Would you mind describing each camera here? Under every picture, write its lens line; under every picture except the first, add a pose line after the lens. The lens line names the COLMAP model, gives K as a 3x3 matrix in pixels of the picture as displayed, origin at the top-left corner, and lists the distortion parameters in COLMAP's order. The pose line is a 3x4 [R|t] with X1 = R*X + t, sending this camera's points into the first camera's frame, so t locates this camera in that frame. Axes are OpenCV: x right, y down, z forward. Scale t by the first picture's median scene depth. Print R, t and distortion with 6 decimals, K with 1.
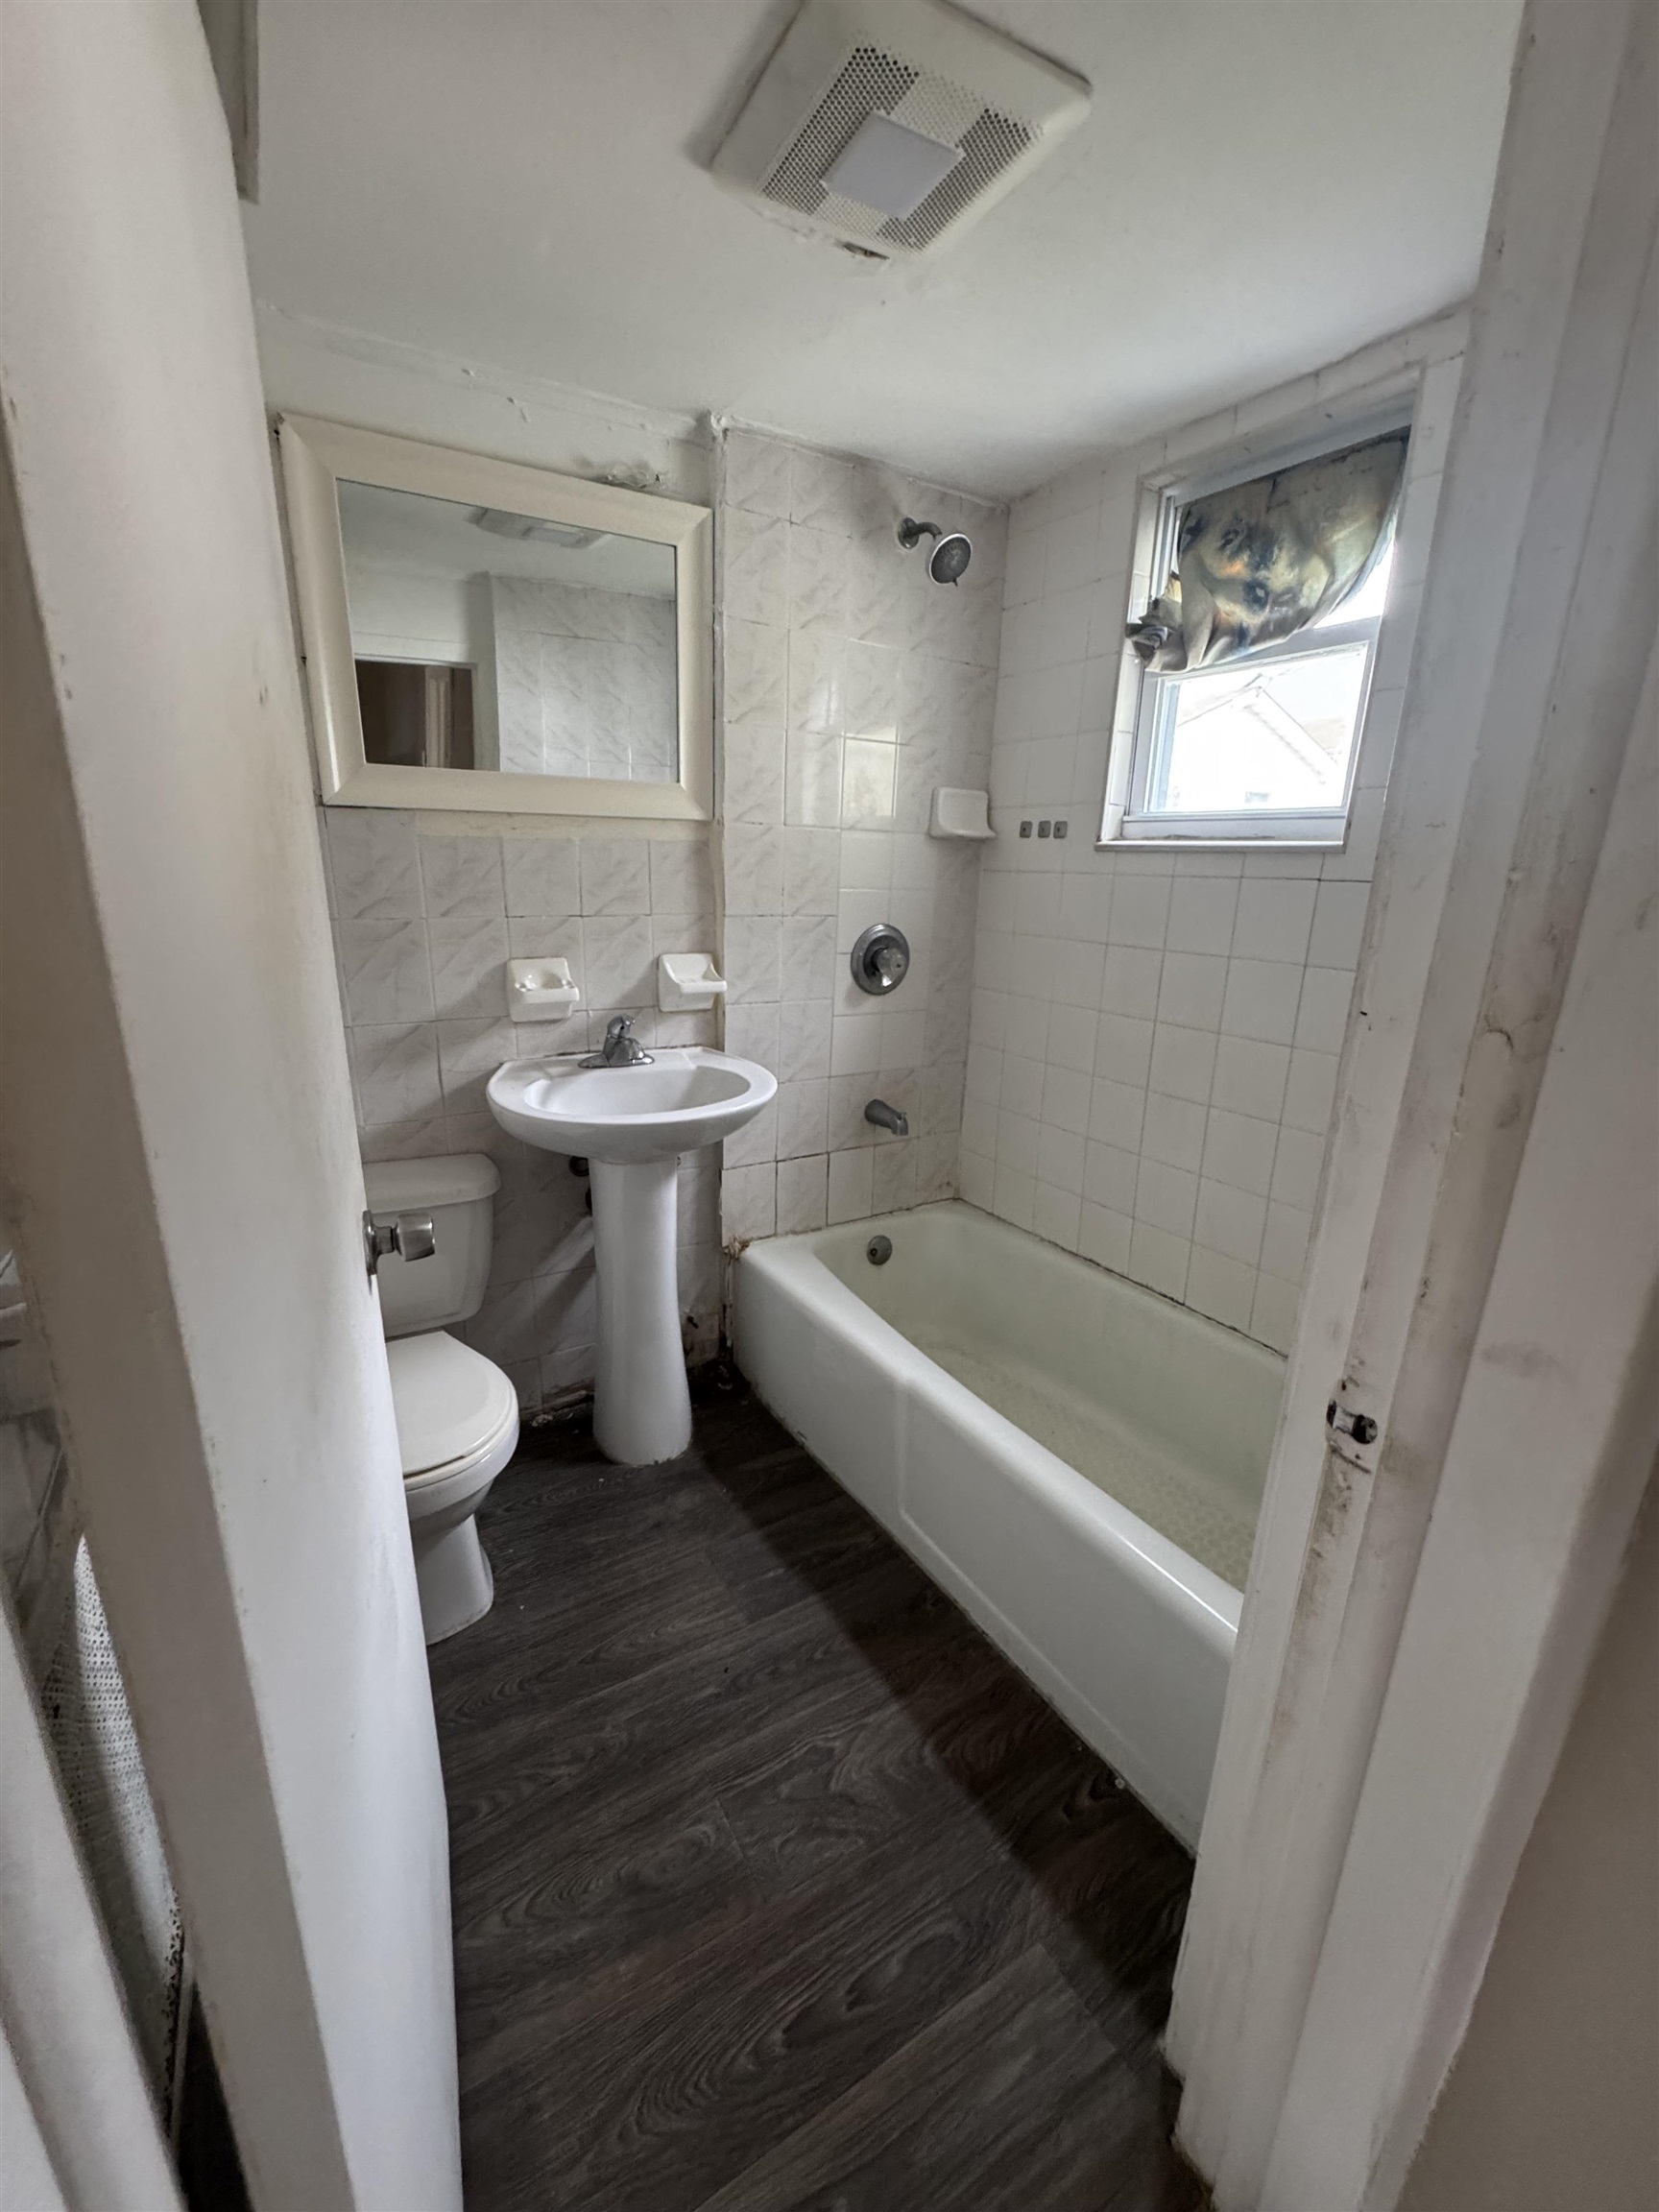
lens RADIAL K [[890.4, 0, 820.6], [0, 890.4, 1112.4], [0, 0, 1]] dist [-0.007019, 0.000871]
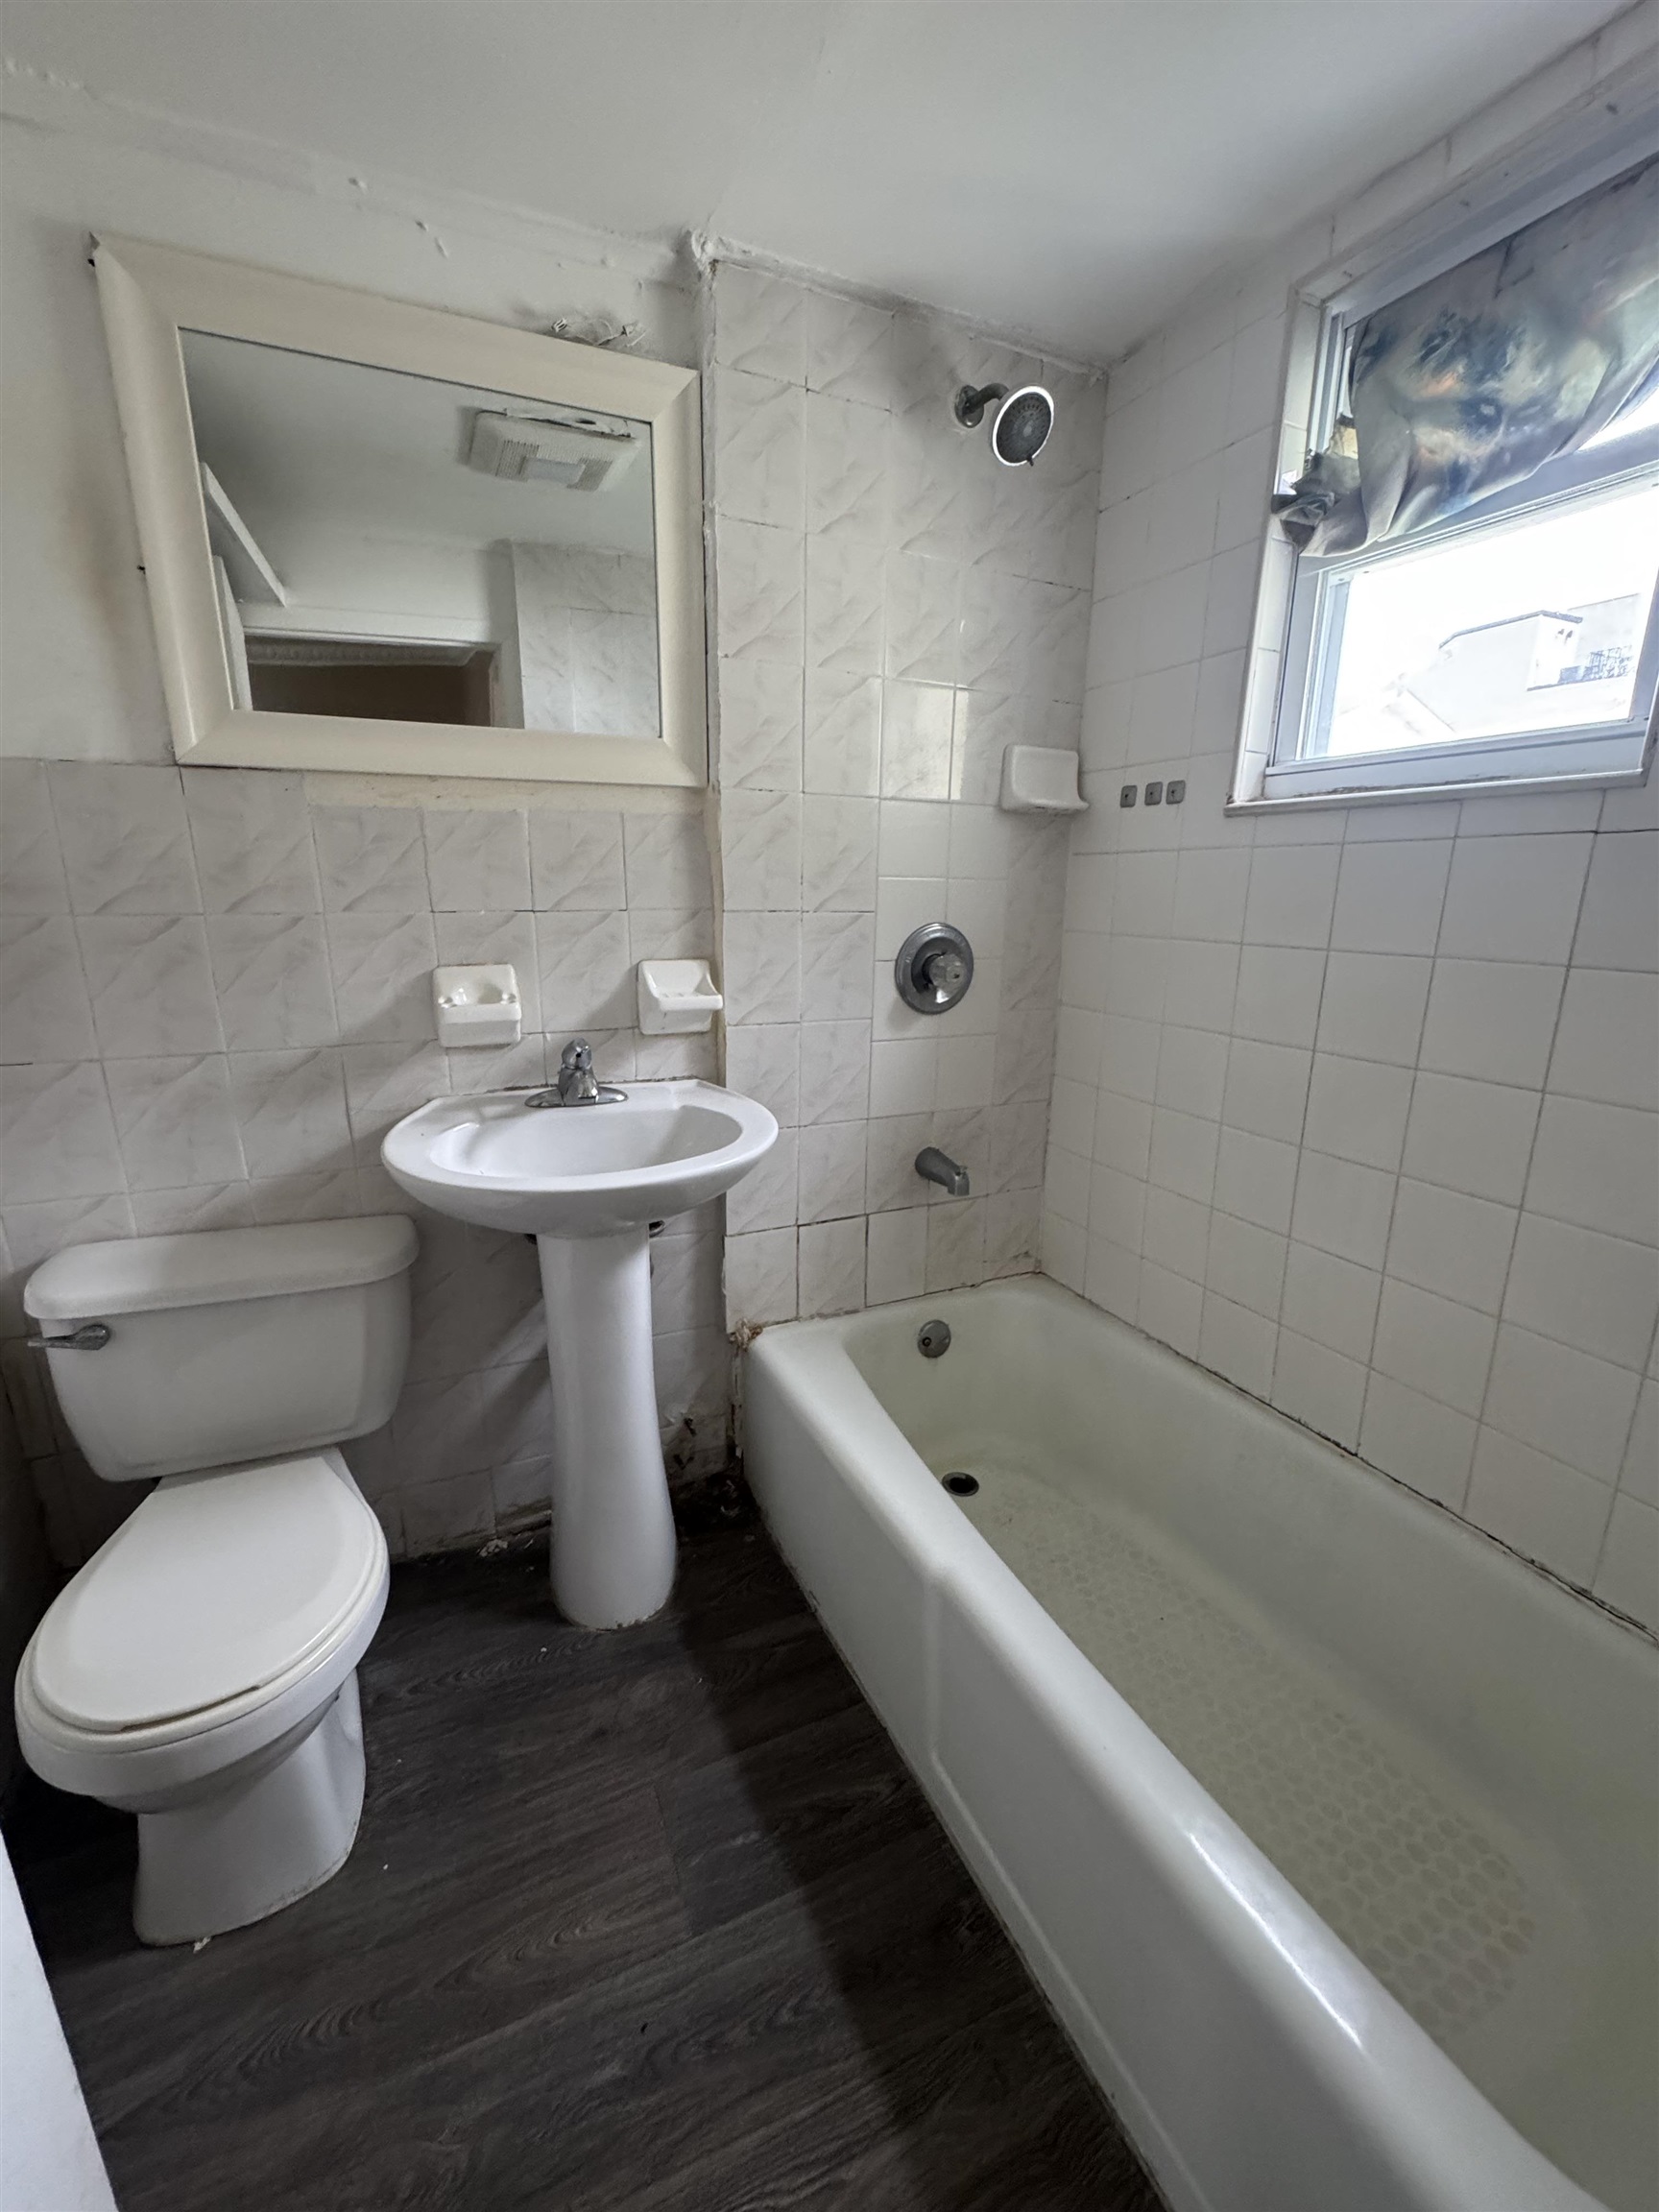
lens RADIAL K [[890.4, 0, 826.6], [0, 890.4, 1107.6], [0, 0, 1]] dist [-0.007019, 0.000871]
pose [[0.993666, 0.012699, -0.111655, 0.074690], [-0.016197, 0.999404, -0.030473, -0.030992], [0.111201, 0.032089, 0.993280, 0.270570]]
